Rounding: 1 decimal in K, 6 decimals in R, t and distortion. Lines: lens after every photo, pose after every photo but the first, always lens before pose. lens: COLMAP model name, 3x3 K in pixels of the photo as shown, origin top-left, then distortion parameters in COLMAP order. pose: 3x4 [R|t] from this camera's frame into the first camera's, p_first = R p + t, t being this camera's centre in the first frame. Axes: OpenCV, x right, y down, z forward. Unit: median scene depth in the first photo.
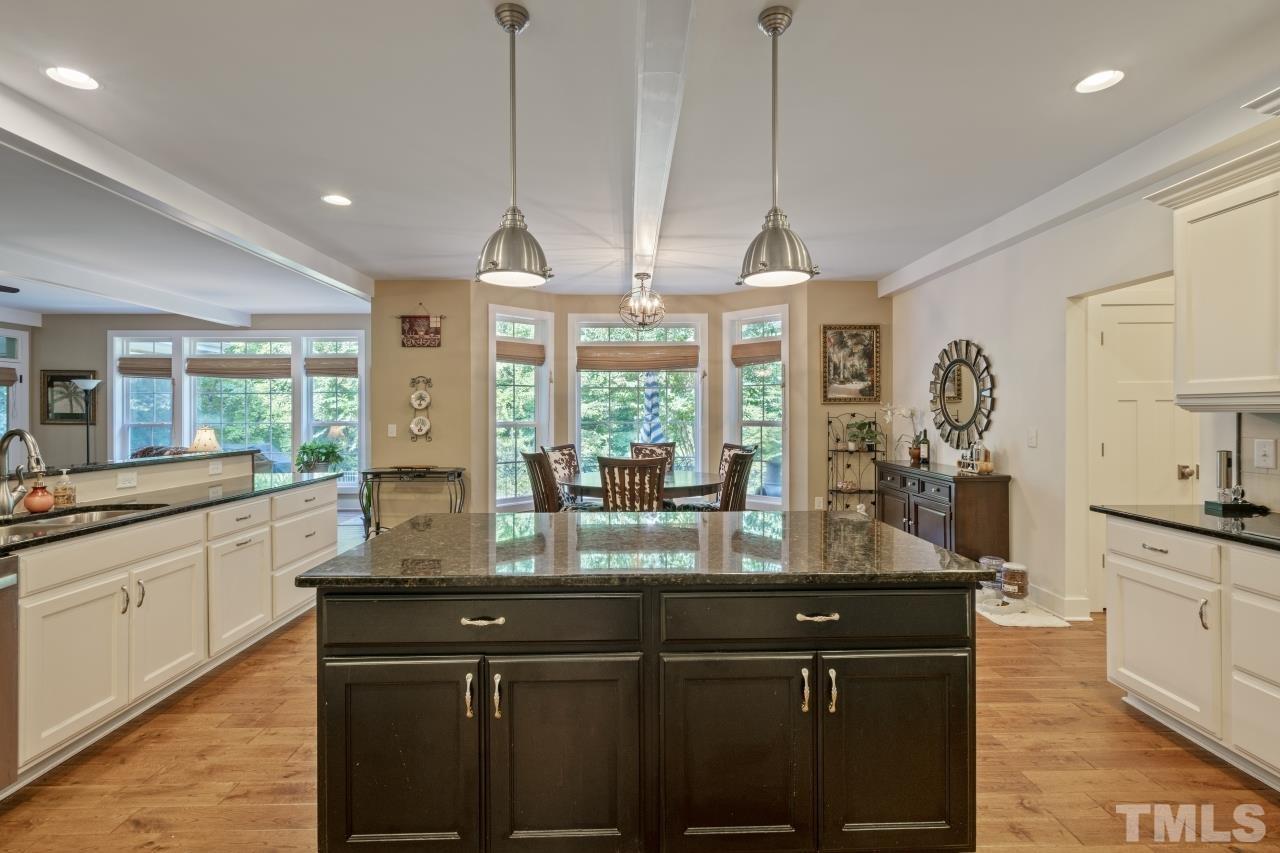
lens RADIAL K [[581.8, 0, 636.5], [0, 581.8, 420.6], [0, 0, 1]] dist [-0.002747, -0.000030]
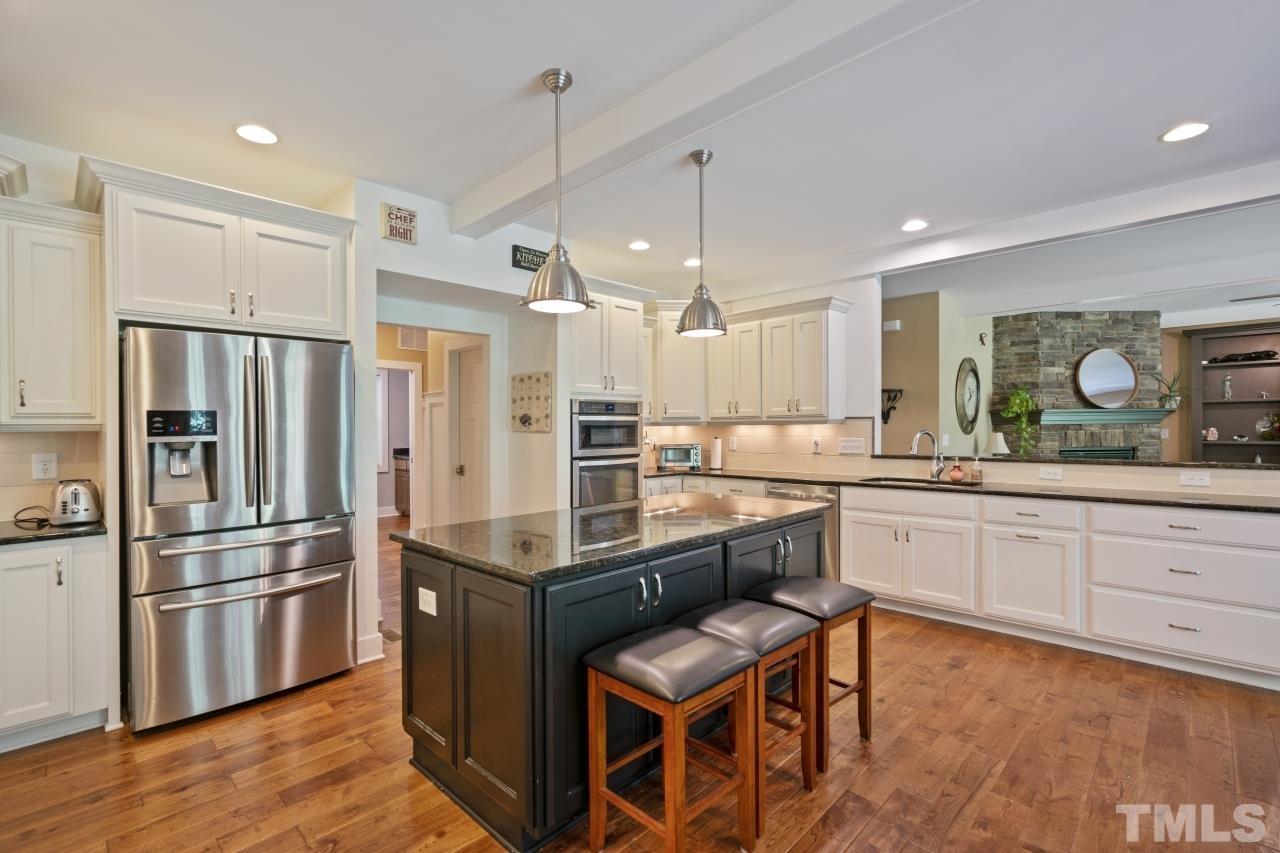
lens RADIAL K [[581.4, 0, 640.0], [0, 581.4, 426.5], [0, 0, 1]] dist [-0.000044, 0.000007]
pose [[-0.715605, 0.009780, -0.698436, 0.312053], [0.005341, 0.999949, 0.008530, -0.007018], [0.698485, 0.002373, -0.715621, 0.636563]]
